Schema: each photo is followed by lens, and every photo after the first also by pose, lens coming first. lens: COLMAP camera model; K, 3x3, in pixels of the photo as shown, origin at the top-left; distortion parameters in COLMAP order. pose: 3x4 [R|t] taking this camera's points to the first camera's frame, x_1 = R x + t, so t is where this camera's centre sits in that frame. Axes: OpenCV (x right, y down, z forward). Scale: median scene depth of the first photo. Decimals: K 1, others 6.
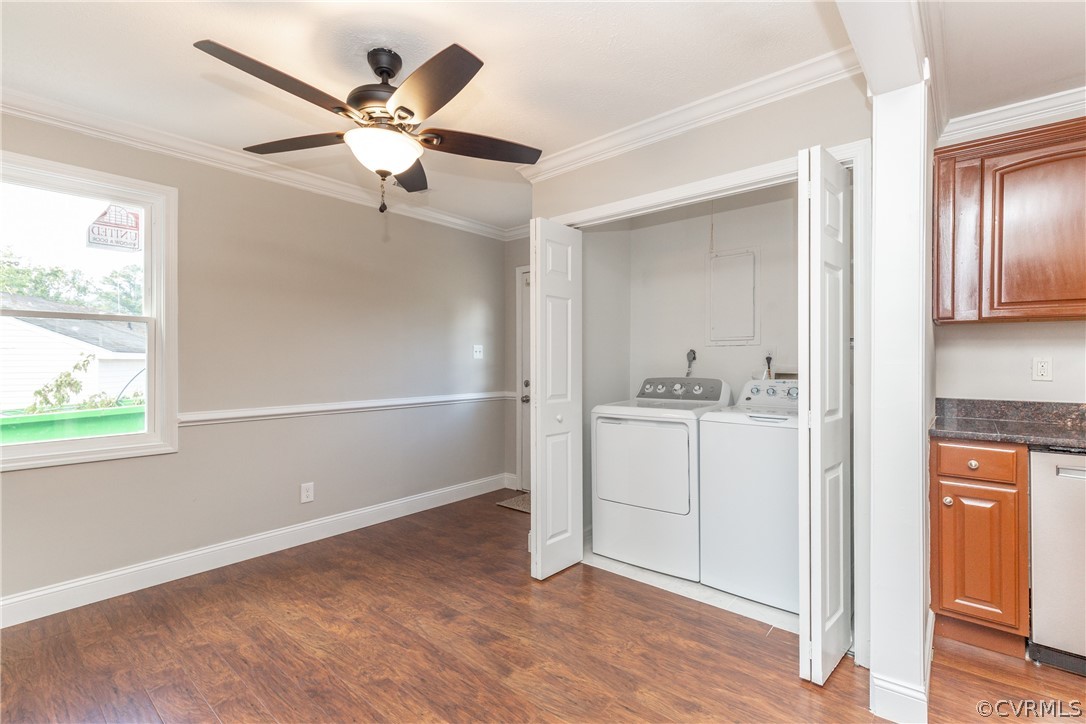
lens RADIAL K [[485.8, 0, 545.0], [0, 485.8, 360.2], [0, 0, 1]] dist [-0.000677, 0.000006]
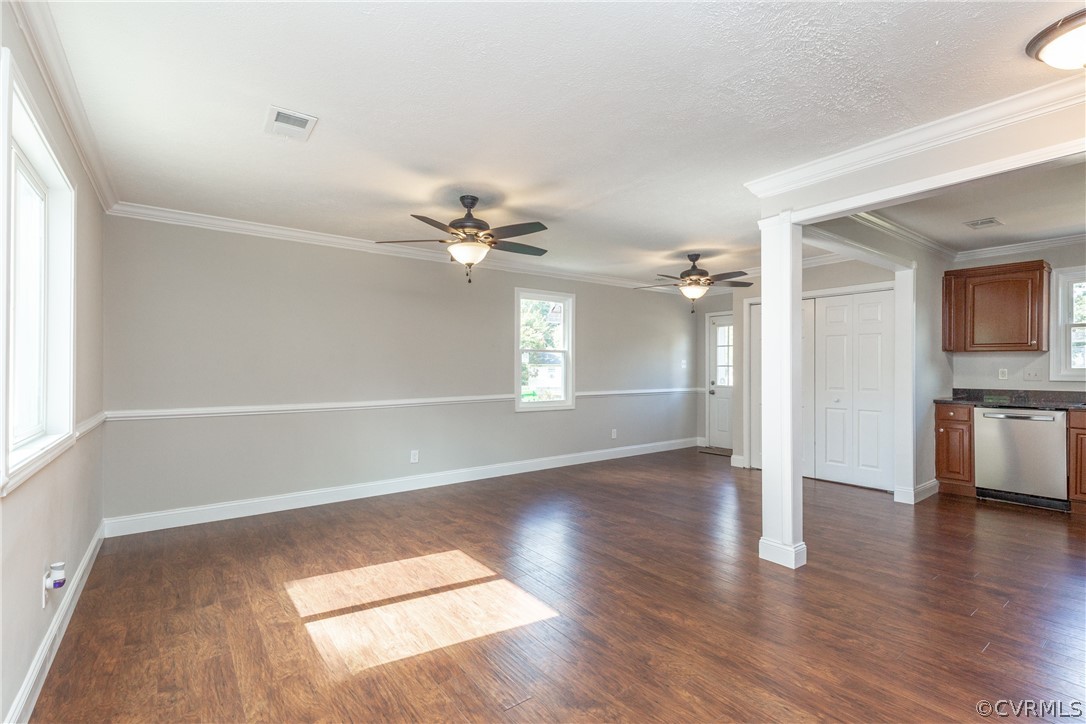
lens RADIAL K [[494.1, 0, 548.4], [0, 494.1, 366.1], [0, 0, 1]] dist [0.001423, 0.000670]
pose [[0.978192, 0.000003, -0.207702, -0.491643], [-0.000647, 0.999995, -0.003032, -0.009161], [0.207701, 0.003100, 0.978187, -1.616514]]
